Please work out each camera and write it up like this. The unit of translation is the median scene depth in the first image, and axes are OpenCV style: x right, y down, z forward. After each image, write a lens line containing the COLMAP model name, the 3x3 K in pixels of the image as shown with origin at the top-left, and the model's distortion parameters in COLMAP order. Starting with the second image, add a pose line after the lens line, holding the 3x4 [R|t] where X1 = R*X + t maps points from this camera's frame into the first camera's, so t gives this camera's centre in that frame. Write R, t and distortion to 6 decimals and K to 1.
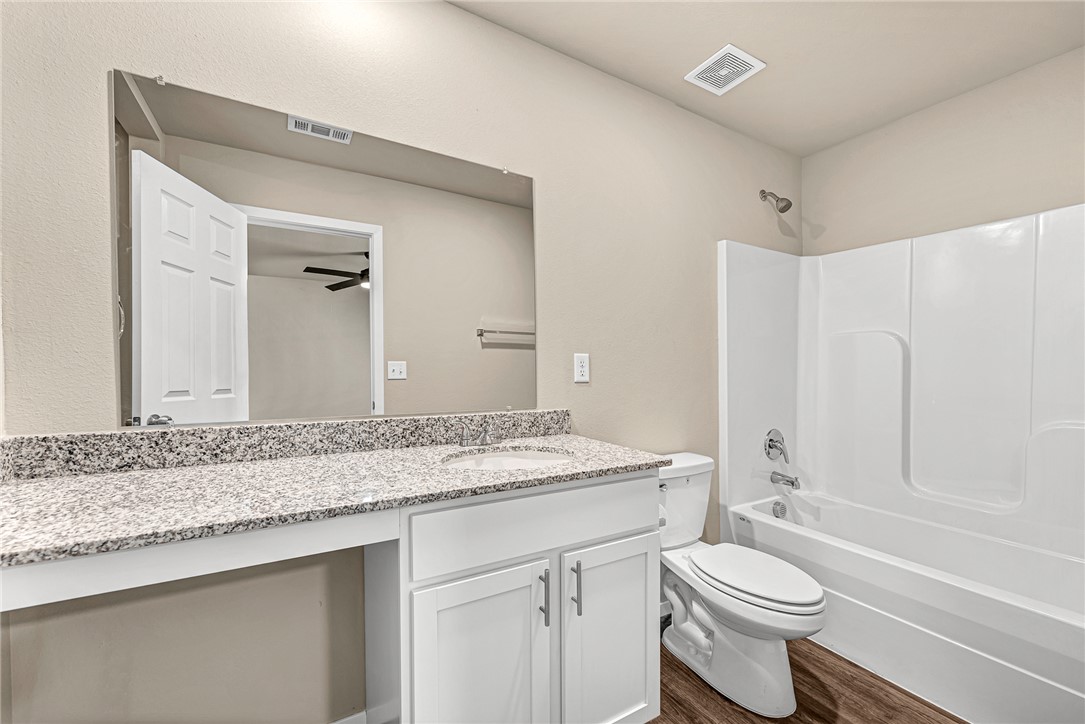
lens RADIAL K [[430.7, 0, 538.4], [0, 430.7, 381.7], [0, 0, 1]] dist [-0.001689, -0.000245]
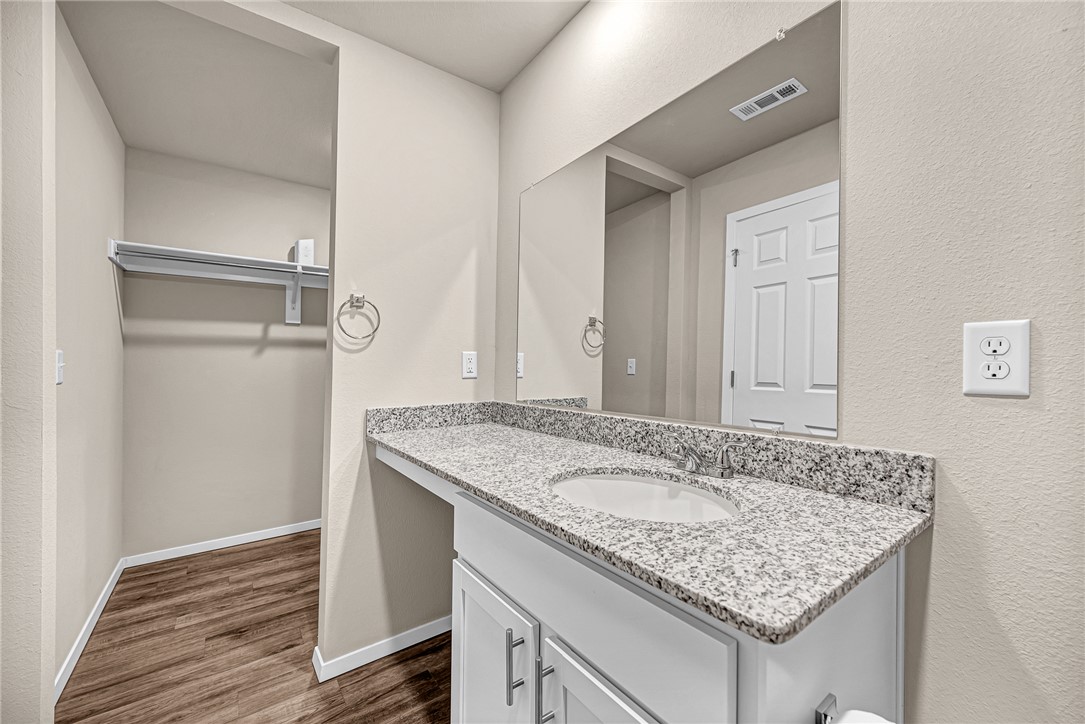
lens RADIAL K [[432.8, 0, 542.9], [0, 432.8, 372.2], [0, 0, 1]] dist [0.005272, -0.000285]
pose [[0.091946, 0.007242, -0.995738, 0.524852], [-0.021083, 0.999764, 0.005325, -0.014481], [0.995541, 0.020504, 0.092077, 0.657621]]
